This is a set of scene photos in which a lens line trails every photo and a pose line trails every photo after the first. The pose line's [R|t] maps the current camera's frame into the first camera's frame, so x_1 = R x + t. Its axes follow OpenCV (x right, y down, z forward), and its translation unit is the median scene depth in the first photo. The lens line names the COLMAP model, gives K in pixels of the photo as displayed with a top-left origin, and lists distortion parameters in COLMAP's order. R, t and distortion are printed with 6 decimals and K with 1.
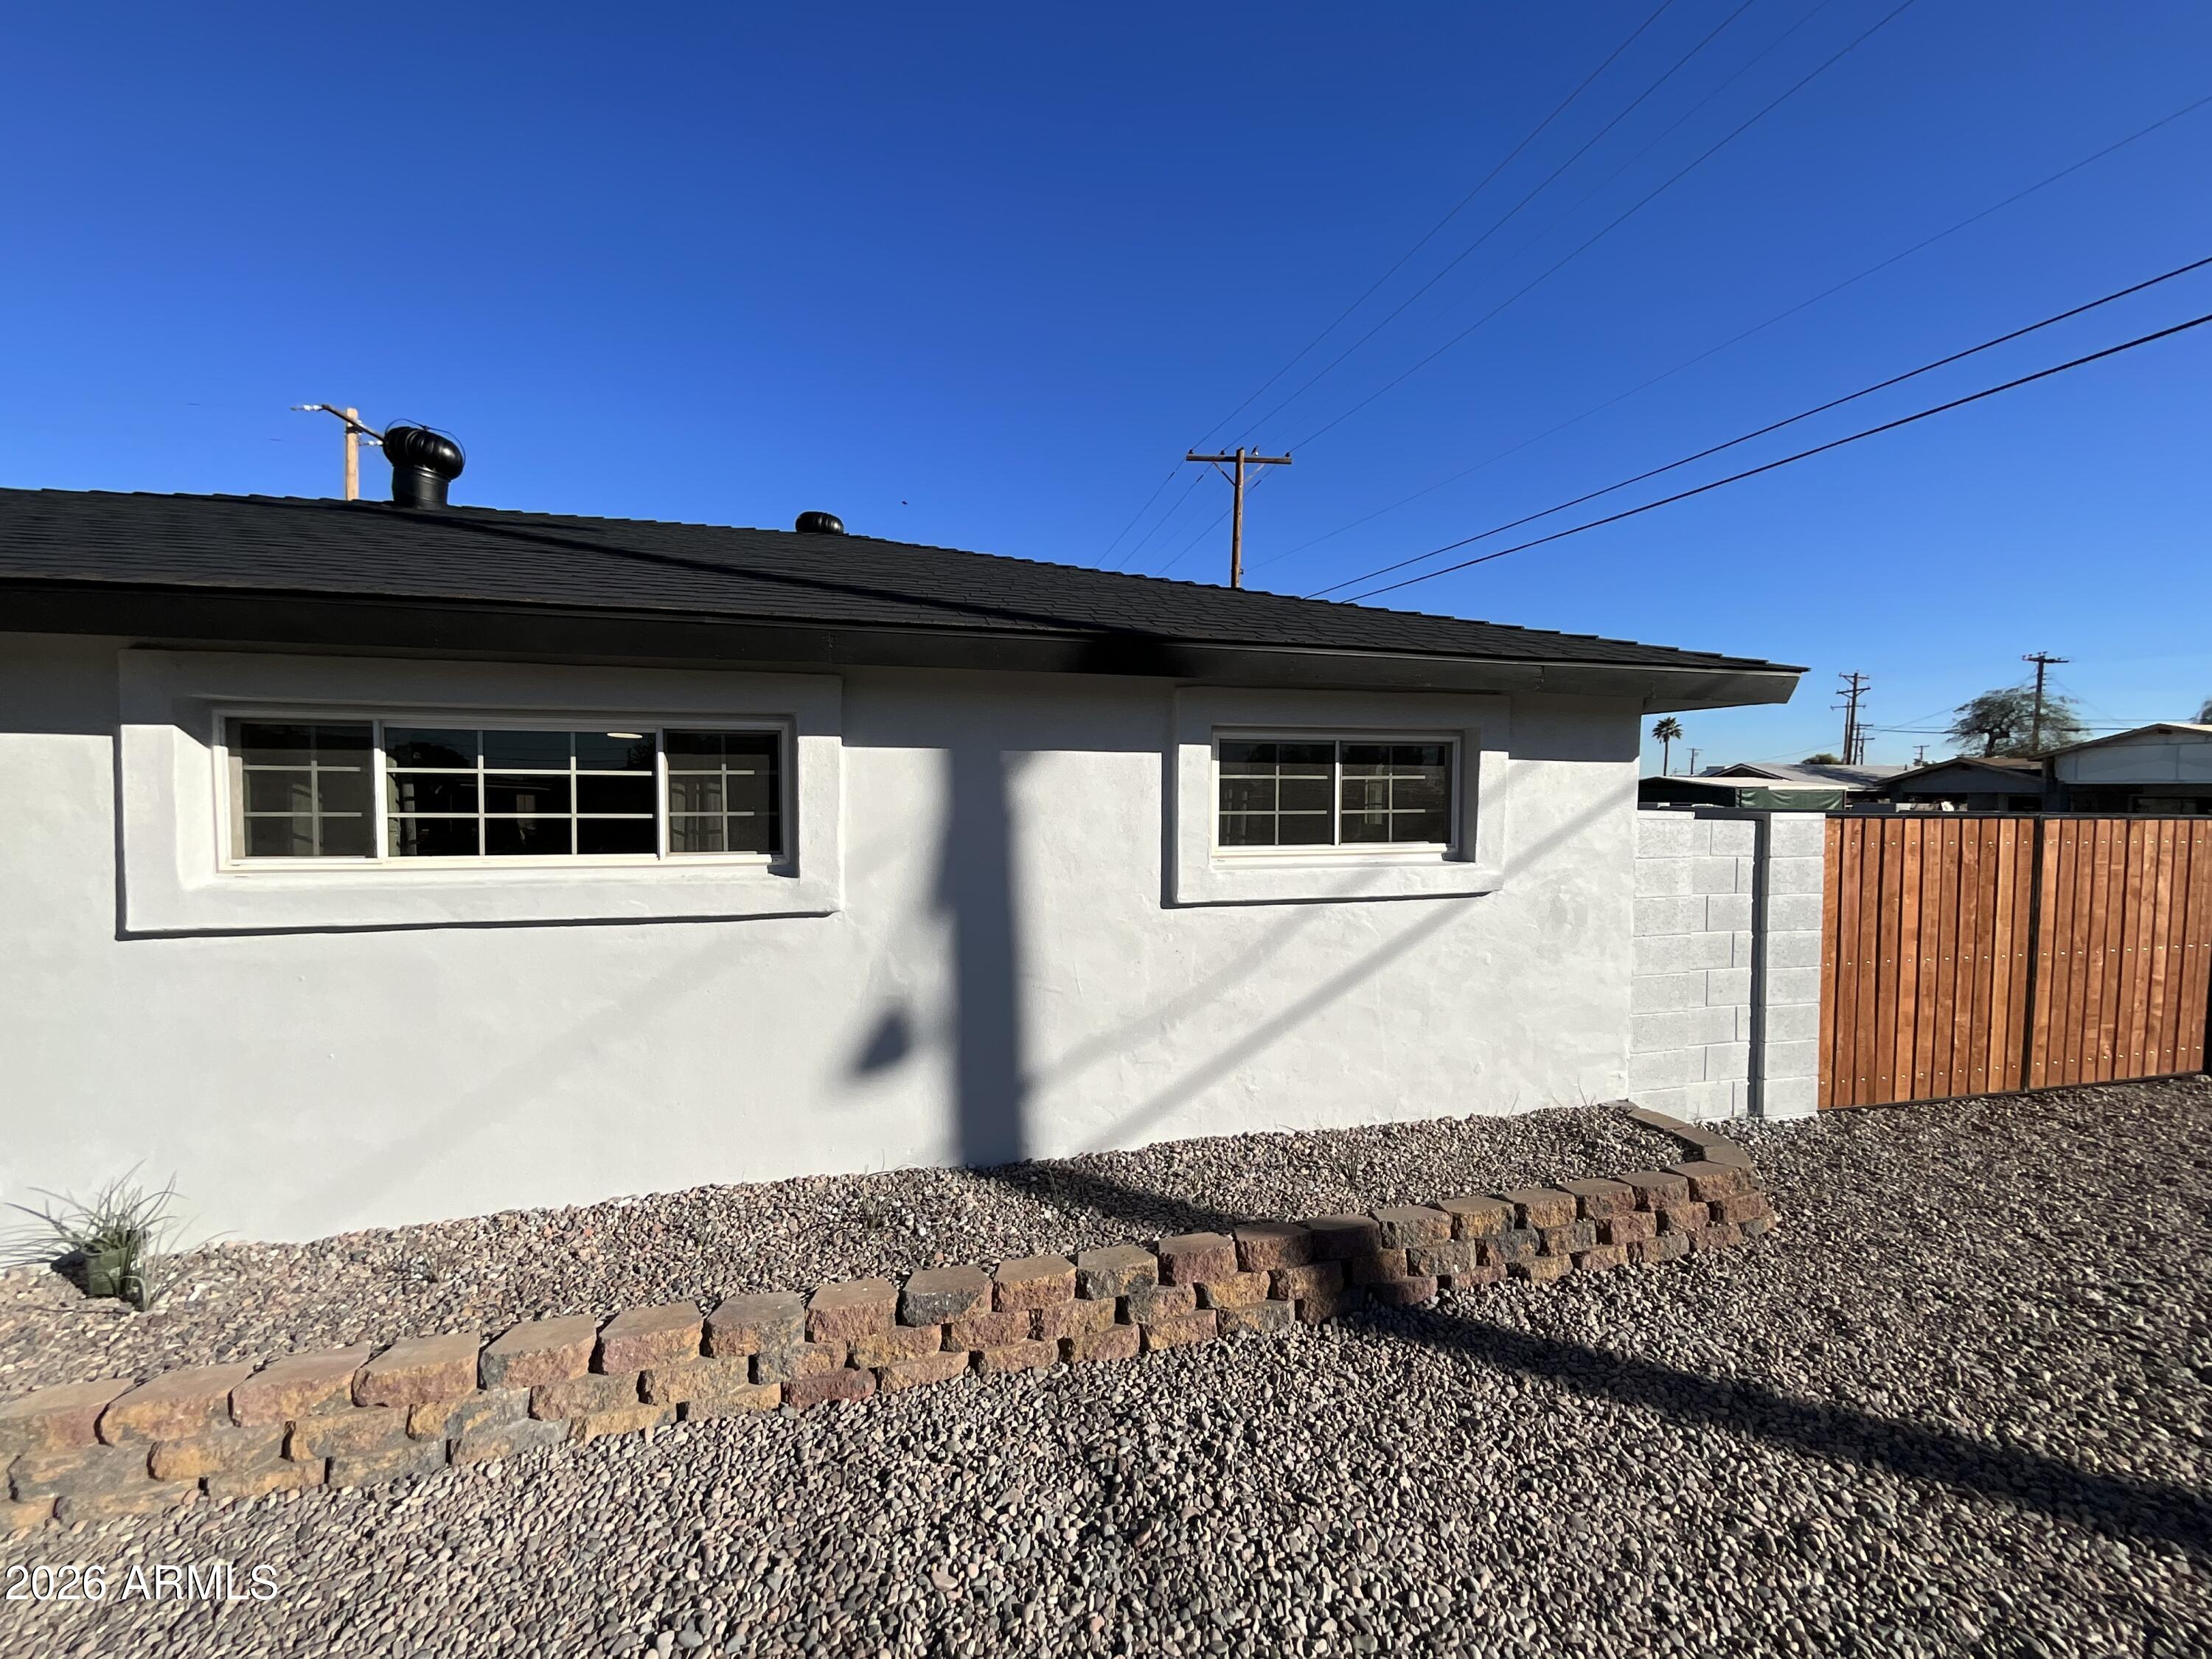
lens RADIAL K [[936.5, 0, 1106.0], [0, 936.5, 829.5], [0, 0, 1]] dist [-0.002016, -0.000065]
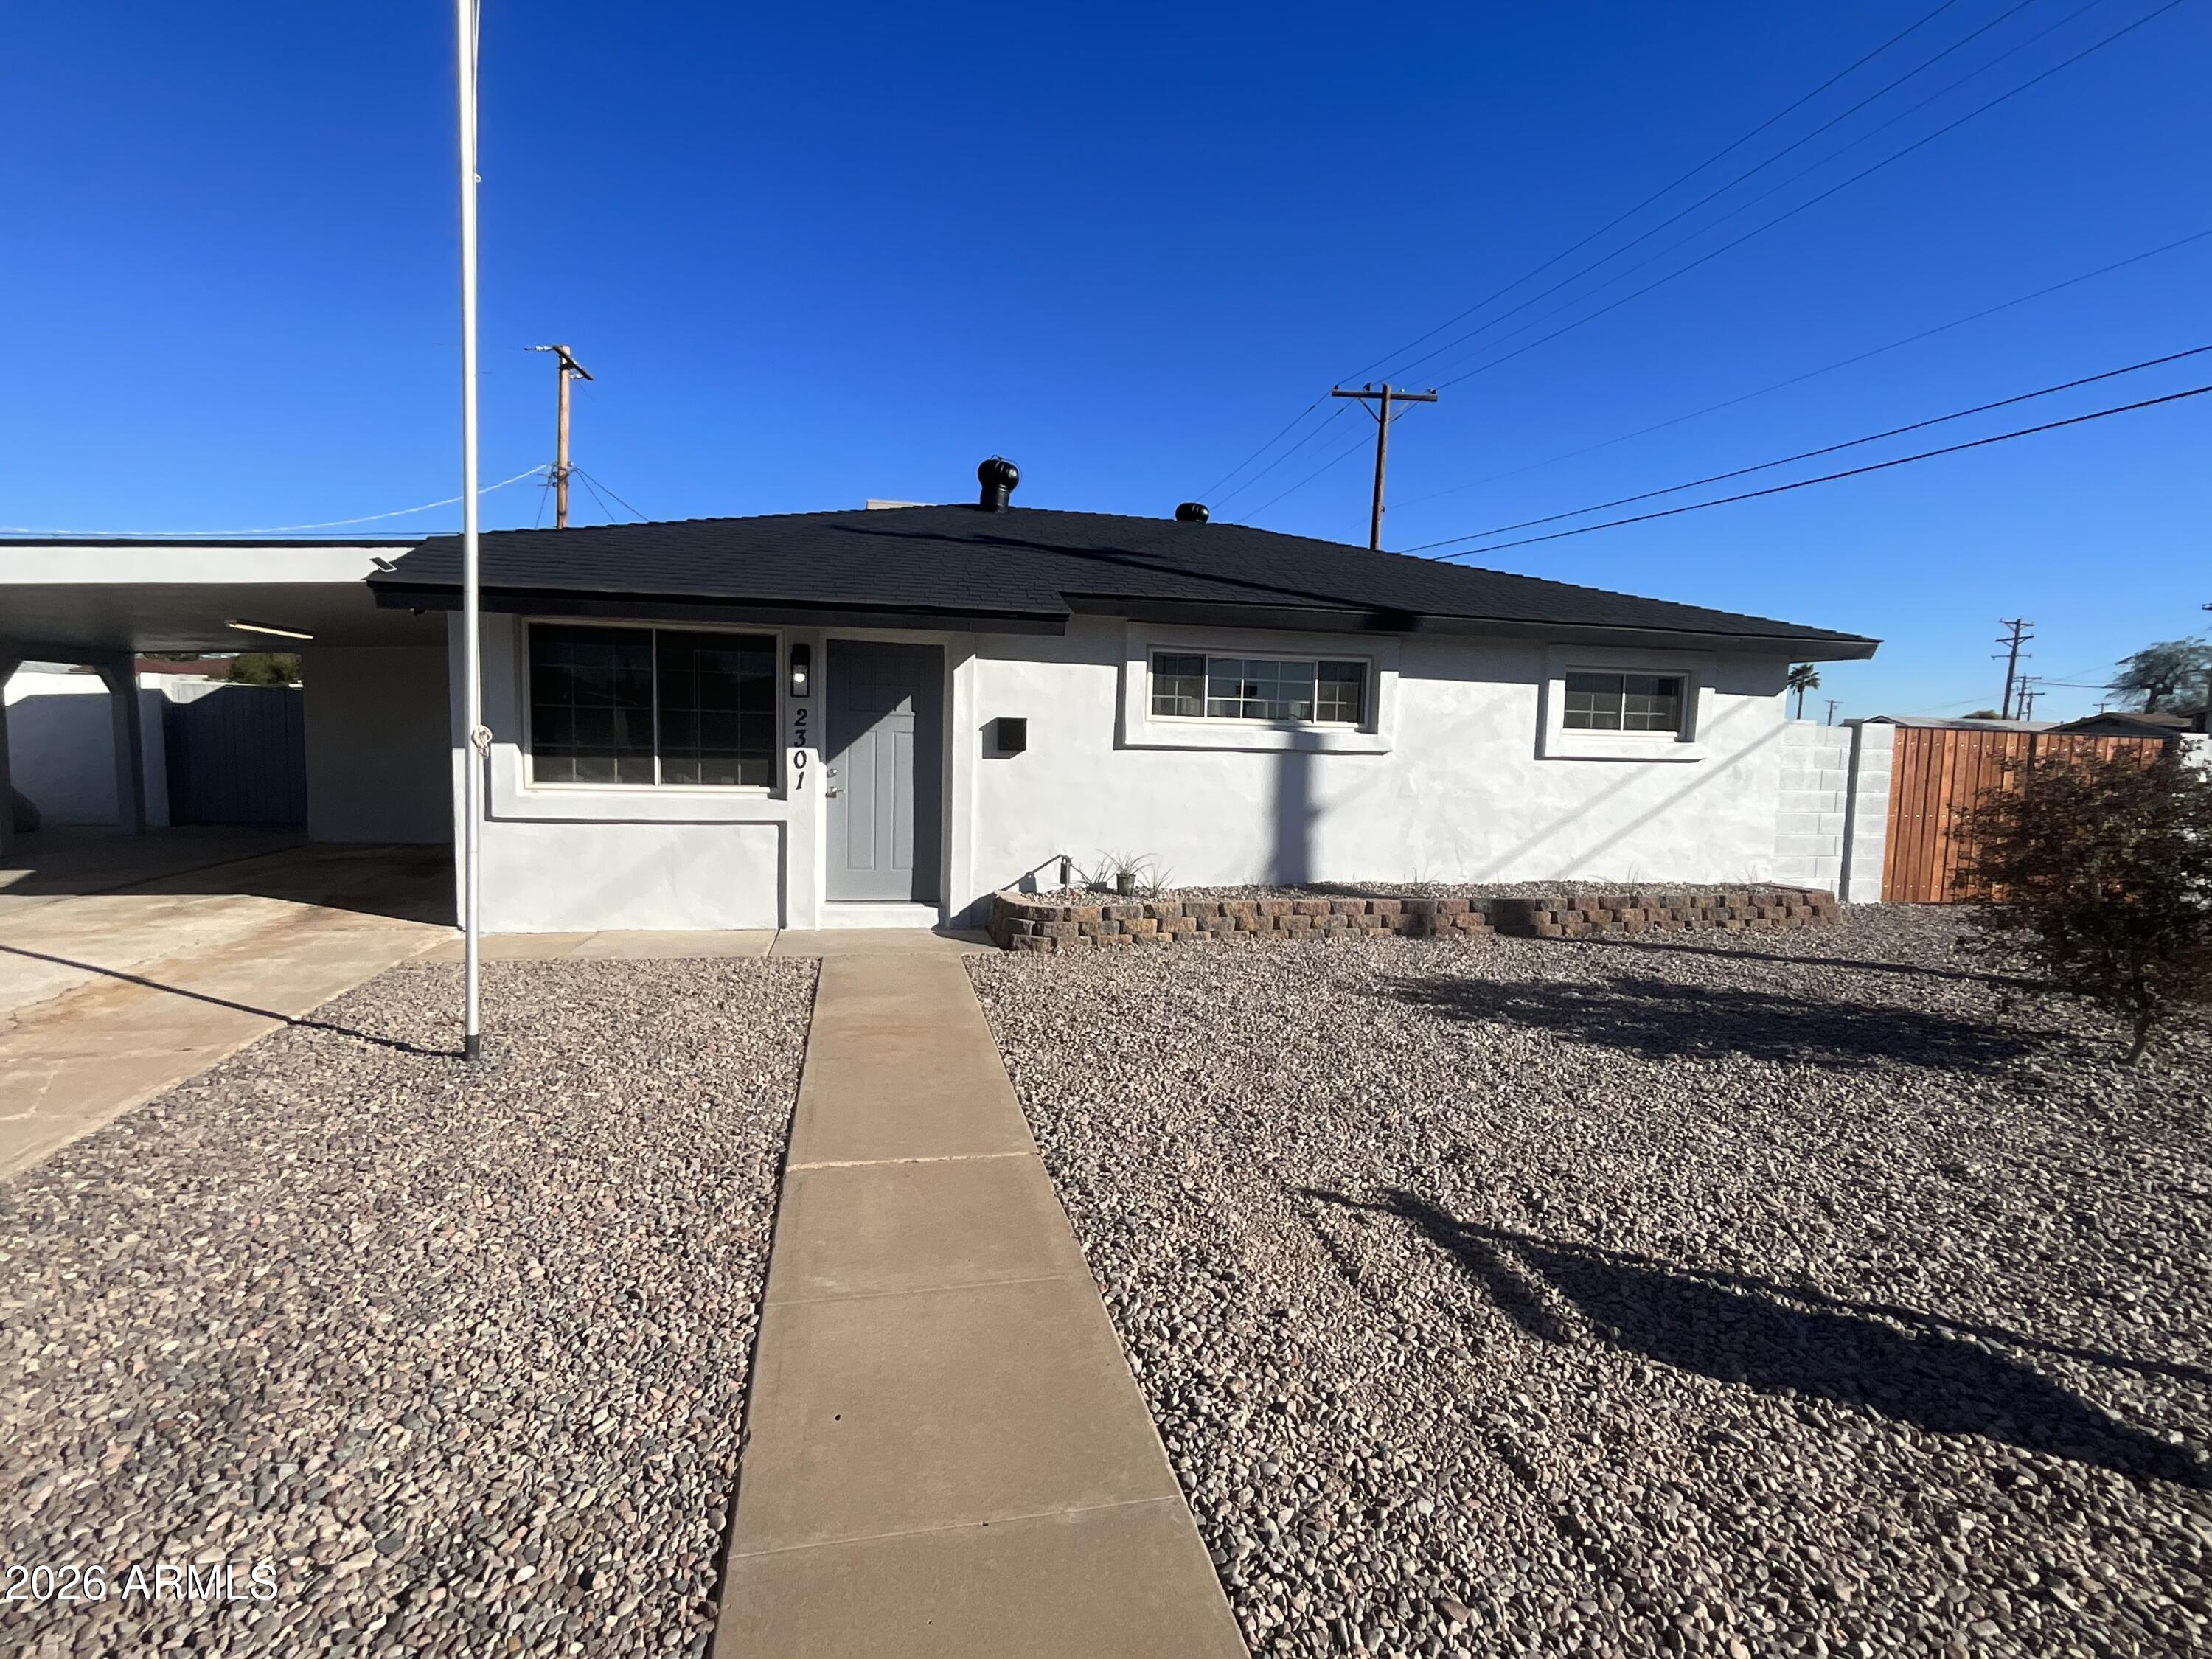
lens RADIAL K [[1089.1, 0, 1106.0], [0, 1089.1, 829.5], [0, 0, 1]] dist [-0.017138, 0.008698]
pose [[0.999336, 0.025542, -0.025977, -0.614059], [-0.024325, 0.998639, 0.046144, 0.118208], [0.027120, -0.045481, 0.998597, -1.020726]]
